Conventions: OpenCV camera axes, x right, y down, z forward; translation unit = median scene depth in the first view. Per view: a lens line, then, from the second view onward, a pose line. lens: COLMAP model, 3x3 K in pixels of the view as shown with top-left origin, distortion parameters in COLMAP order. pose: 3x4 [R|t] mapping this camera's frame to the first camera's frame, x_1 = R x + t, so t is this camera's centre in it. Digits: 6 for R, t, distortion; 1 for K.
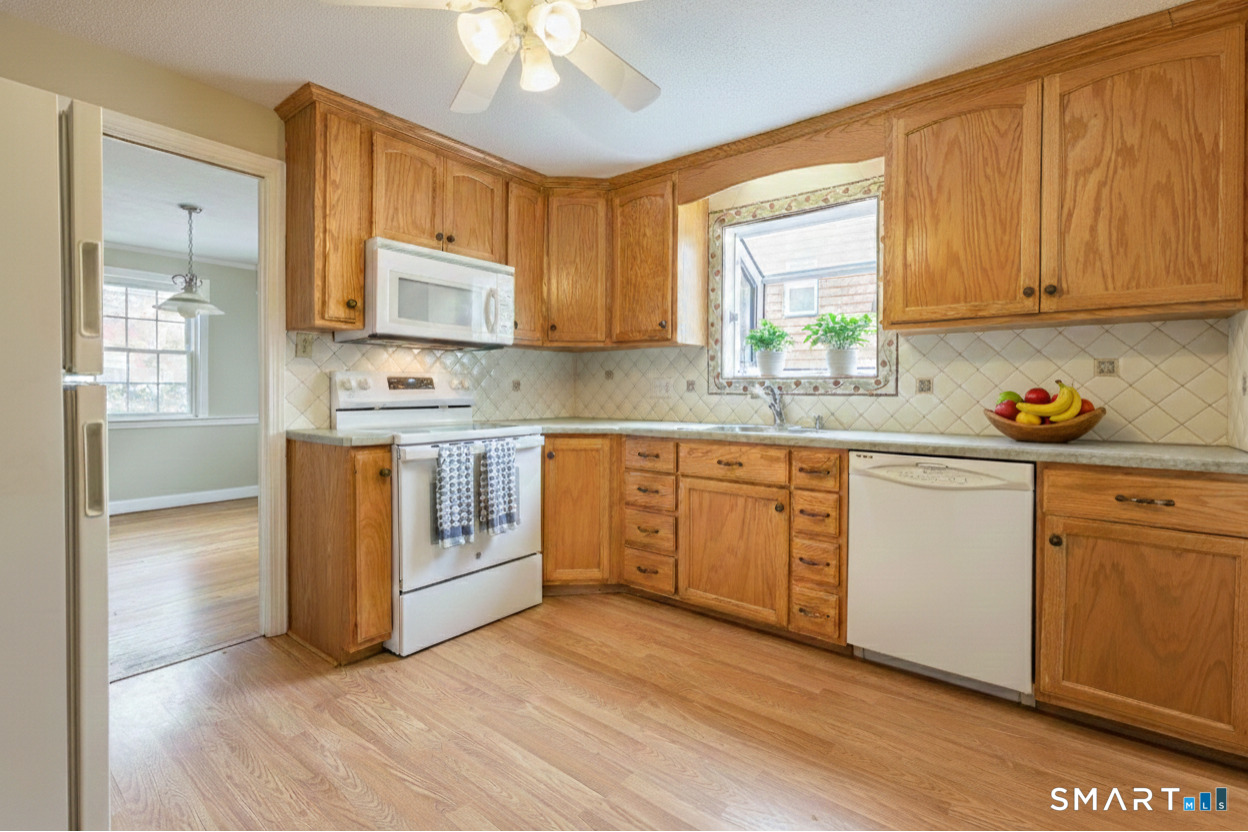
lens RADIAL K [[579.2, 0, 614.7], [0, 579.2, 399.5], [0, 0, 1]] dist [-0.003553, 0.004380]
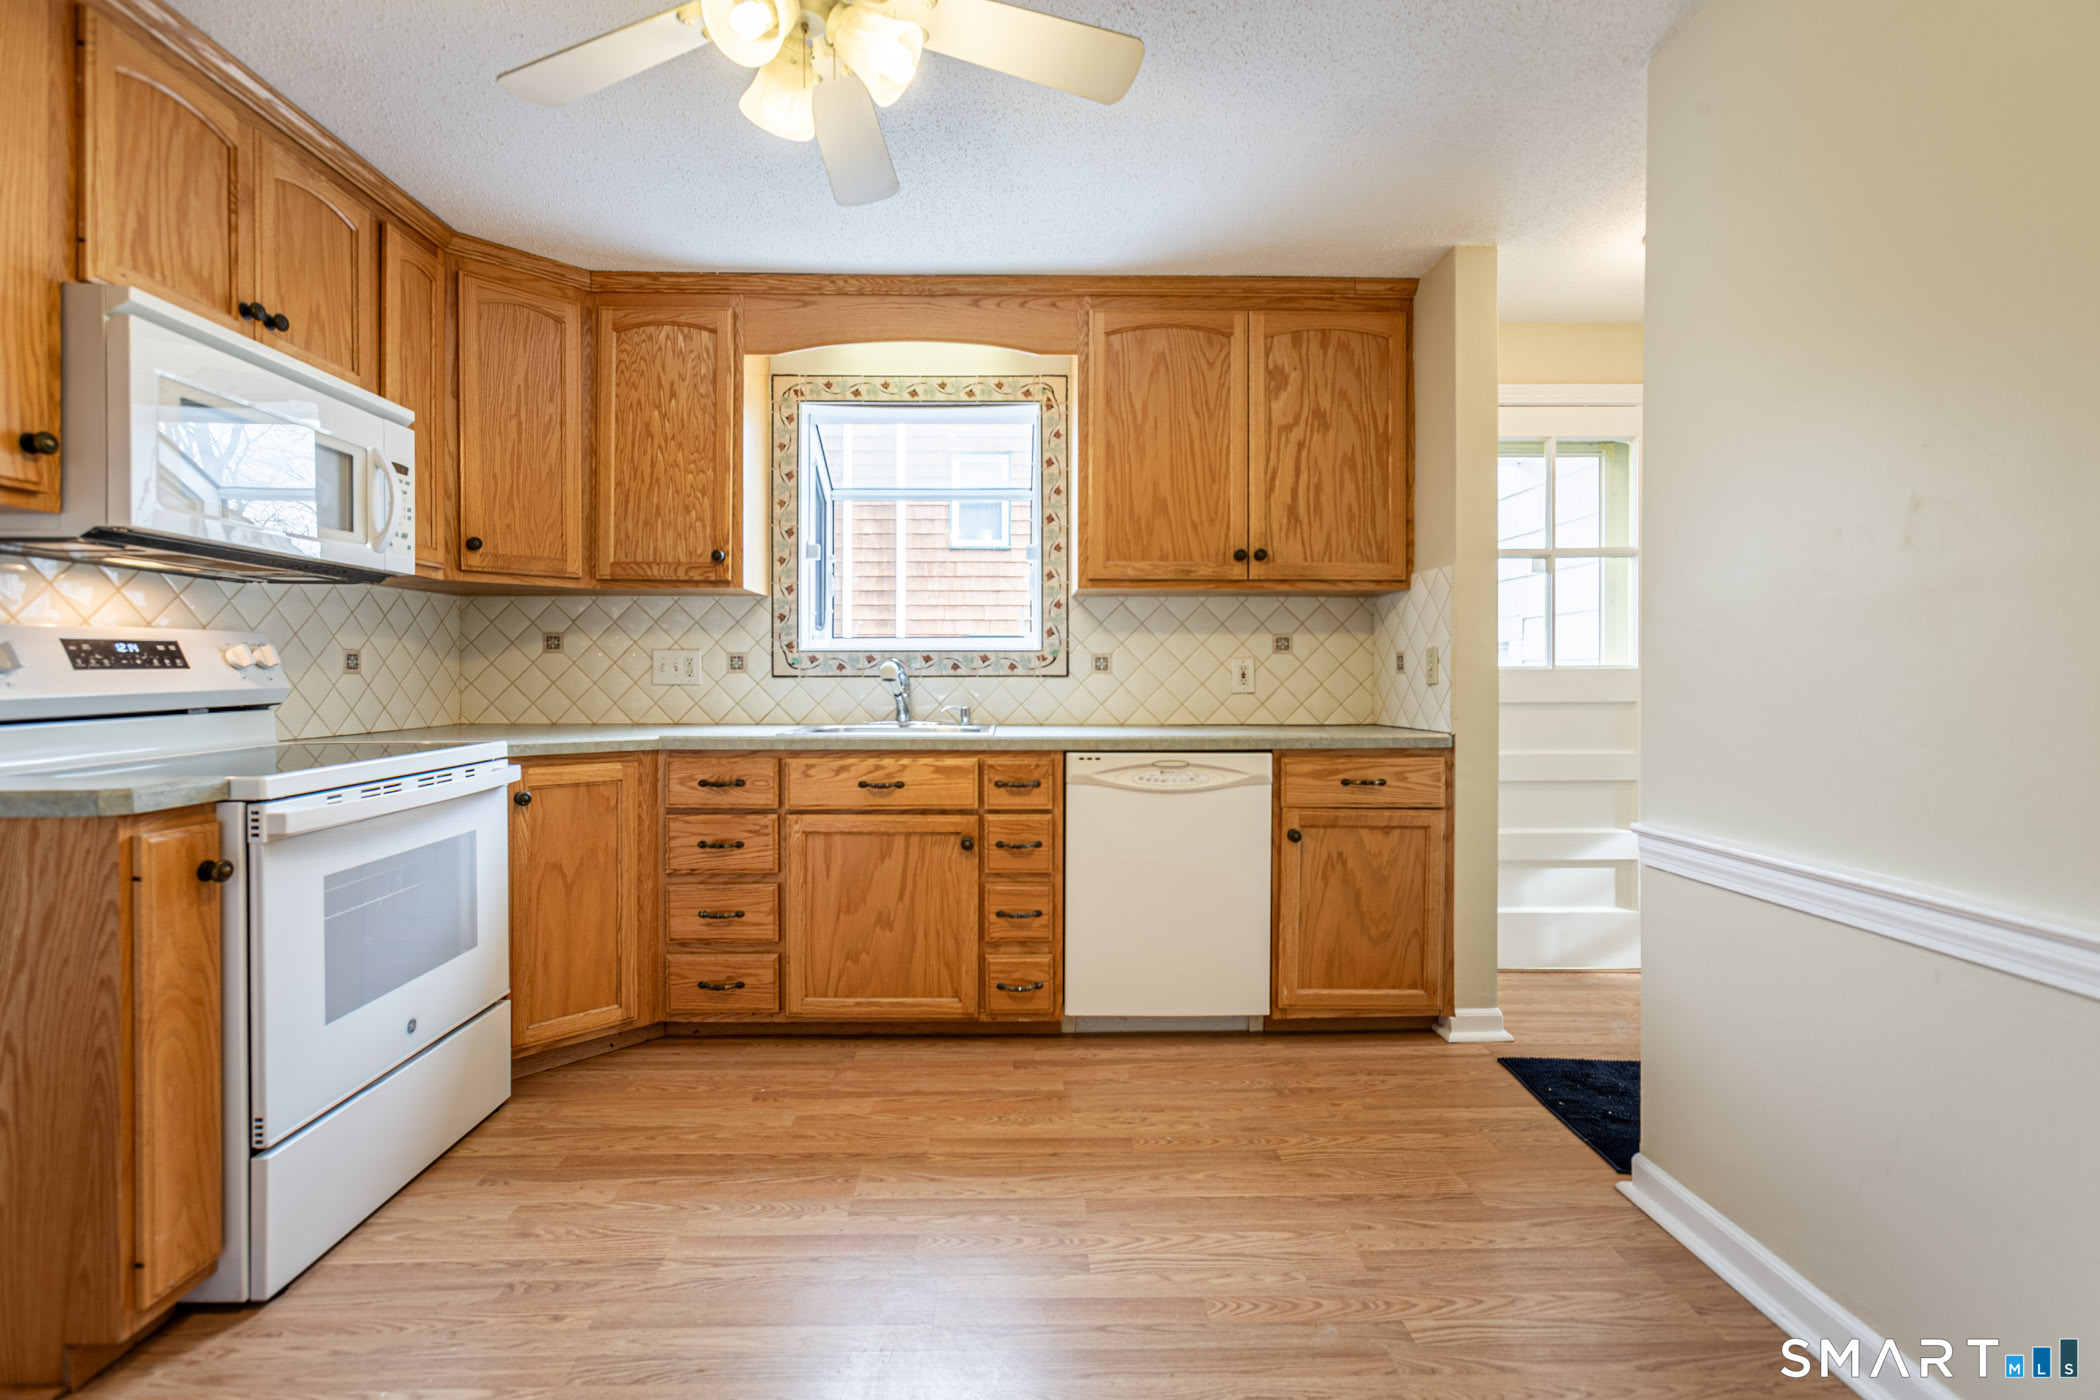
lens RADIAL K [[951.8, 0, 1054.3], [0, 951.8, 689.2], [0, 0, 1]] dist [-0.003597, 0.003622]
pose [[0.757396, -0.015172, 0.652779, -0.348338], [0.012588, 0.999883, 0.008634, -0.001311], [-0.652834, 0.001678, 0.757499, 0.087605]]
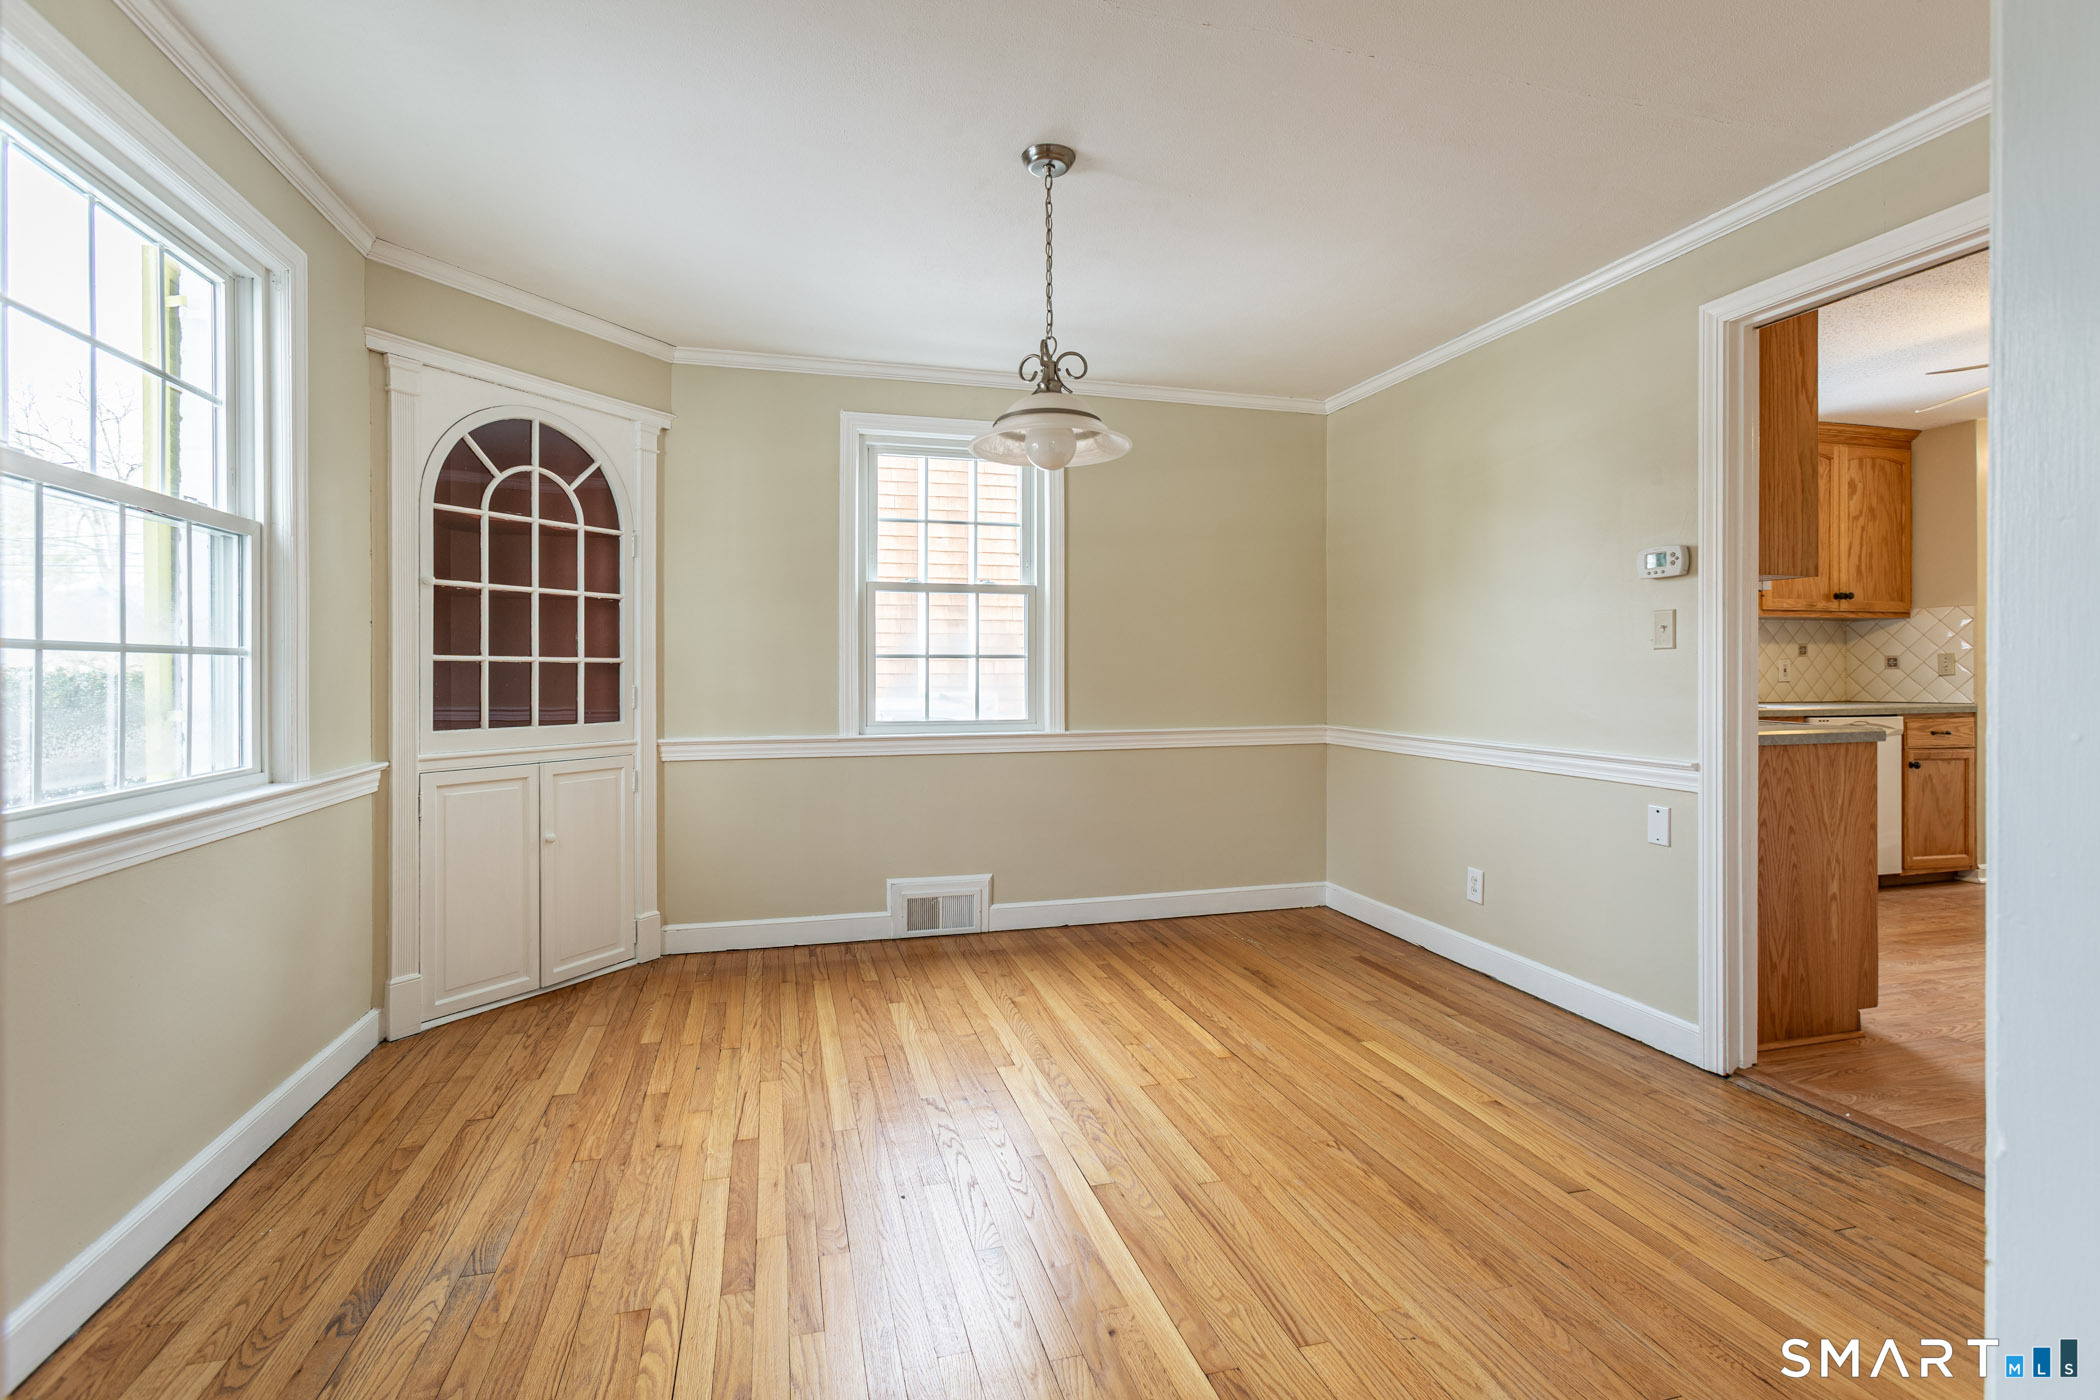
lens RADIAL K [[951.8, 0, 1044.9], [0, 951.8, 686.4], [0, 0, 1]] dist [-0.003597, 0.003622]
pose [[0.576908, -0.019750, 0.816570, -1.861447], [0.016465, 0.999786, 0.012549, -0.022903], [-0.816643, 0.006205, 0.577110, 1.021358]]
